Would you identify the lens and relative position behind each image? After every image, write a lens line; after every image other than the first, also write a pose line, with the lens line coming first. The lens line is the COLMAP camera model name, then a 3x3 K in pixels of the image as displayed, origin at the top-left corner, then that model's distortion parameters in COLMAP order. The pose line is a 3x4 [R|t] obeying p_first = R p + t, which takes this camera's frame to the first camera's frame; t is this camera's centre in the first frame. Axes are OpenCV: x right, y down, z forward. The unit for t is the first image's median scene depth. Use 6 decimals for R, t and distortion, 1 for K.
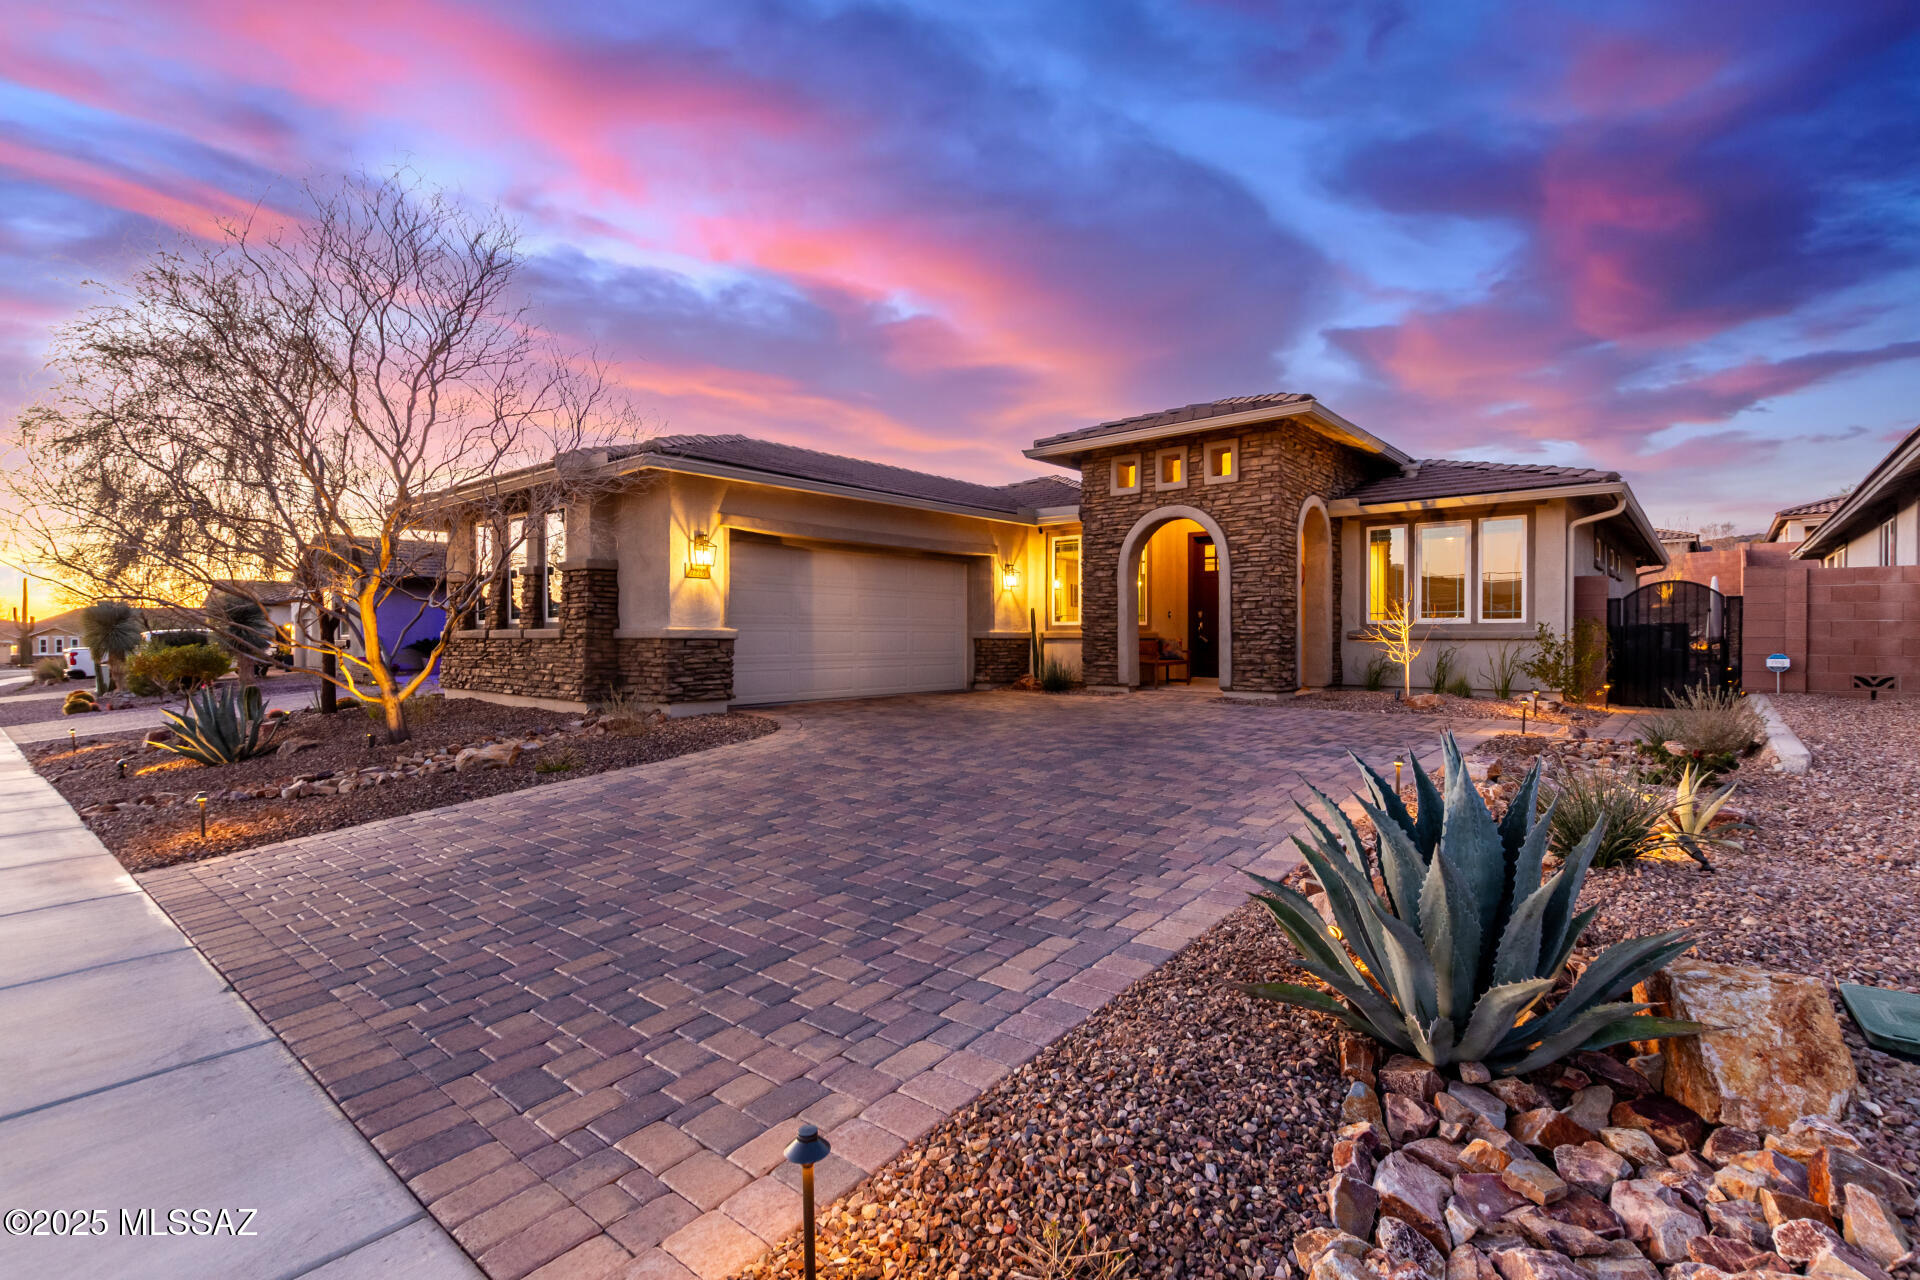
lens RADIAL K [[898.2, 0, 967.7], [0, 898.2, 641.1], [0, 0, 1]] dist [0.009699, 0.000318]
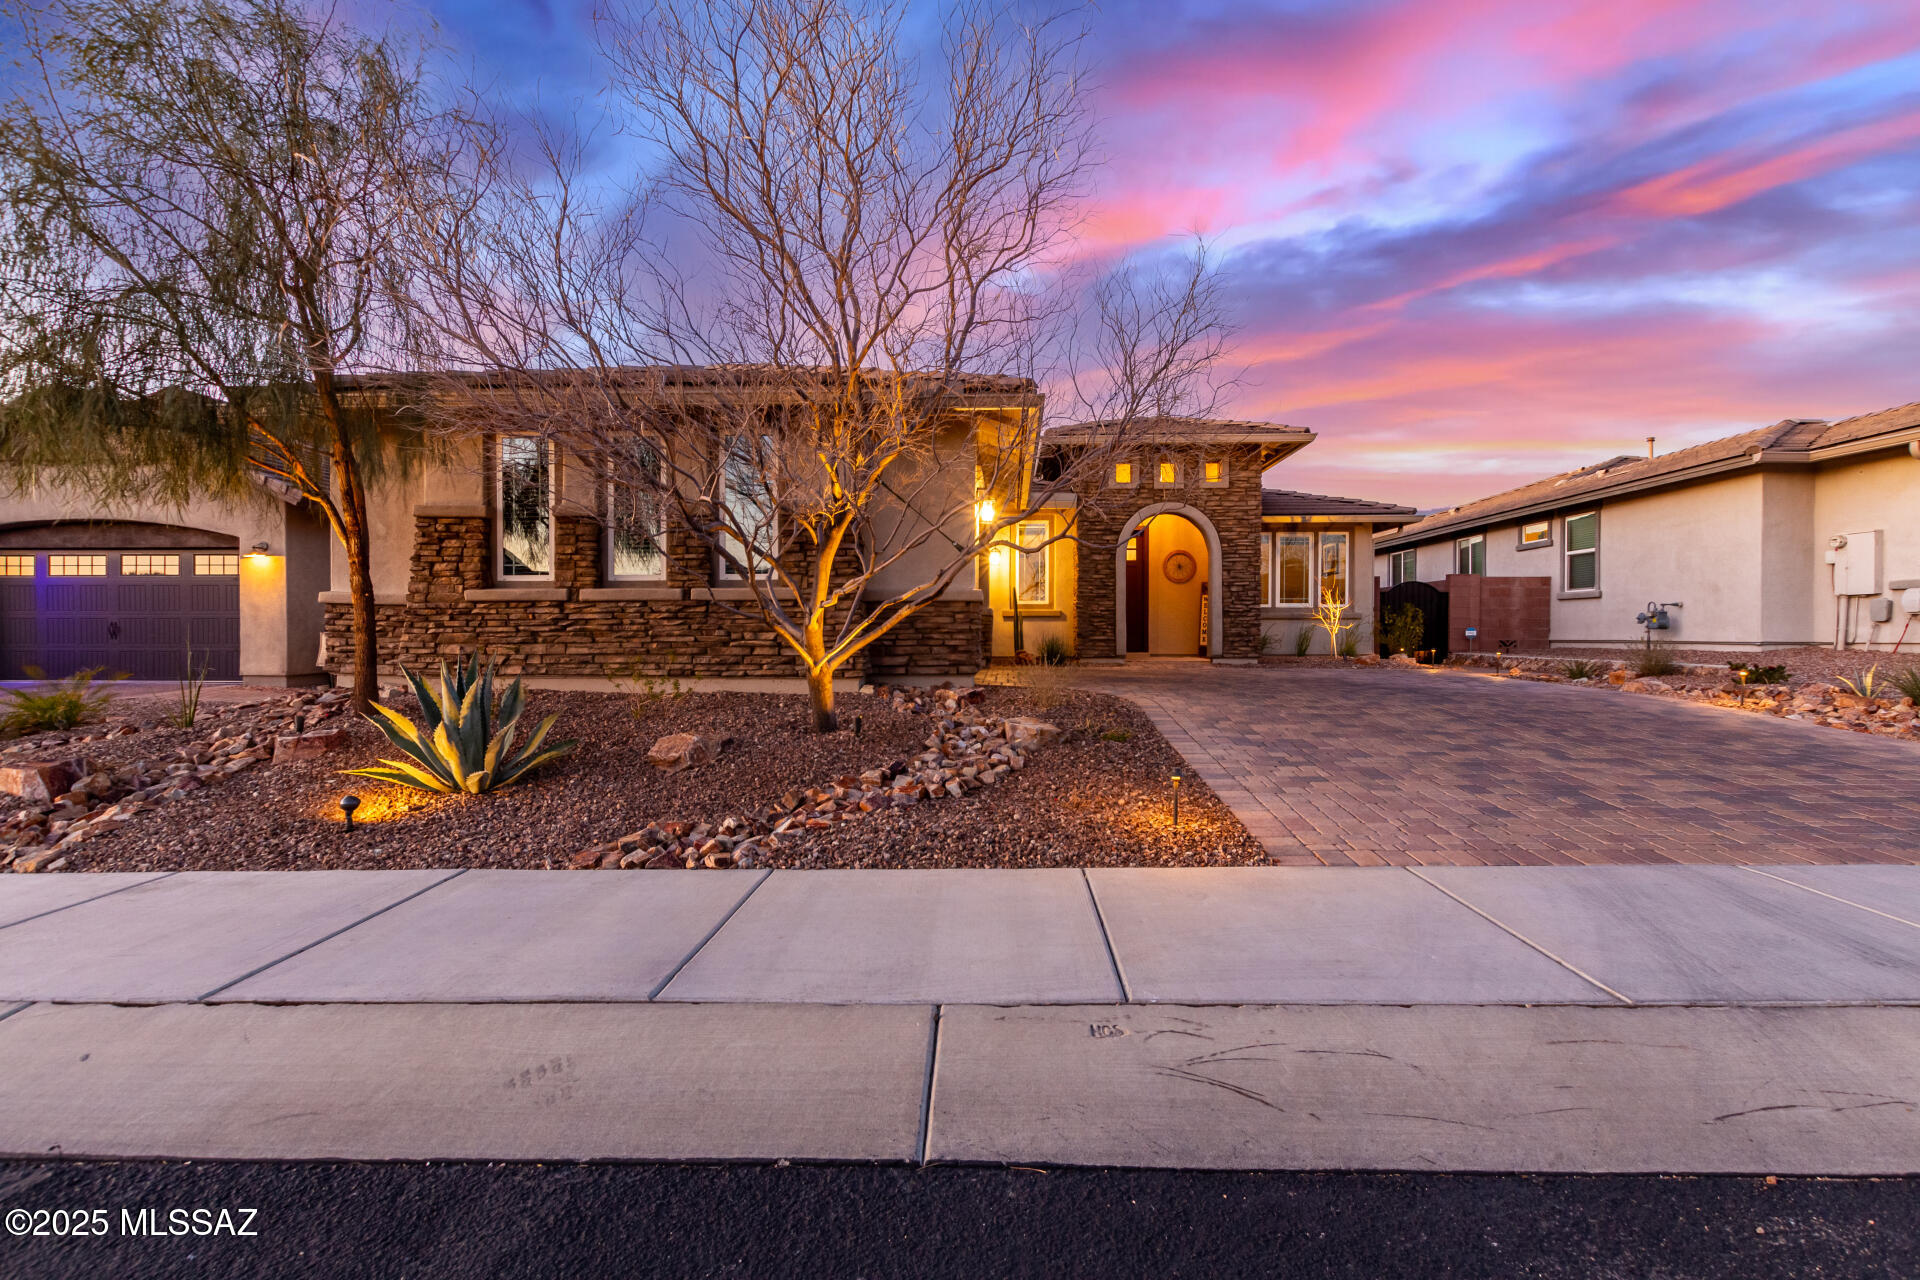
lens RADIAL K [[872.5, 0, 968.5], [0, 872.5, 642.5], [0, 0, 1]] dist [-0.002496, -0.000704]
pose [[0.787844, -0.004419, 0.615859, -0.672299], [0.002249, 0.999988, 0.004299, 0.026572], [-0.615871, -0.002002, 0.787845, 0.259603]]
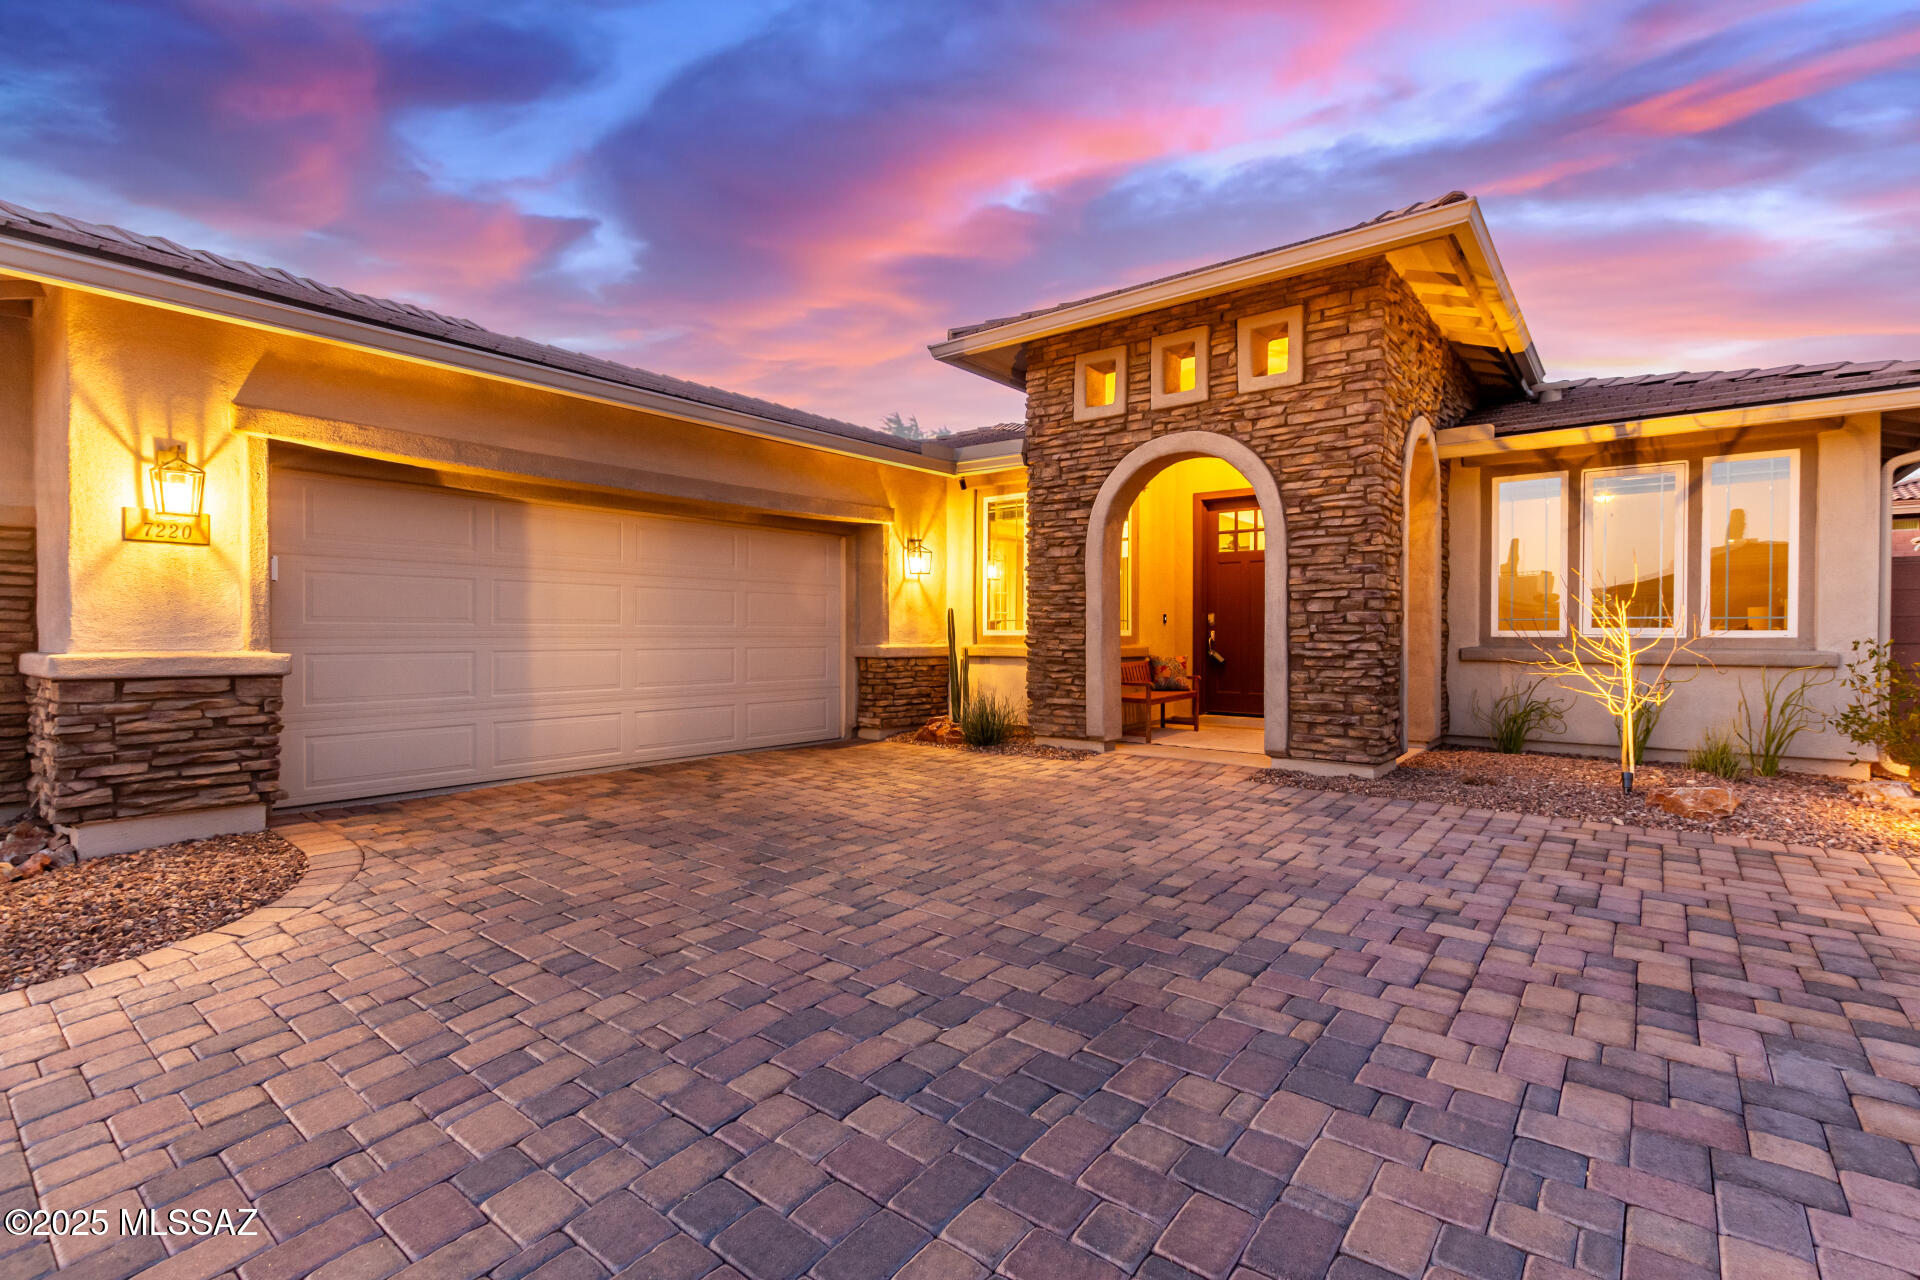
lens RADIAL K [[872.5, 0, 968.5], [0, 872.5, 642.5], [0, 0, 1]] dist [-0.002496, -0.000704]
pose [[0.999416, 0.001585, 0.034140, 0.071570], [-0.001790, 0.999981, 0.005967, -0.018706], [-0.034130, -0.006025, 0.999399, 0.437170]]
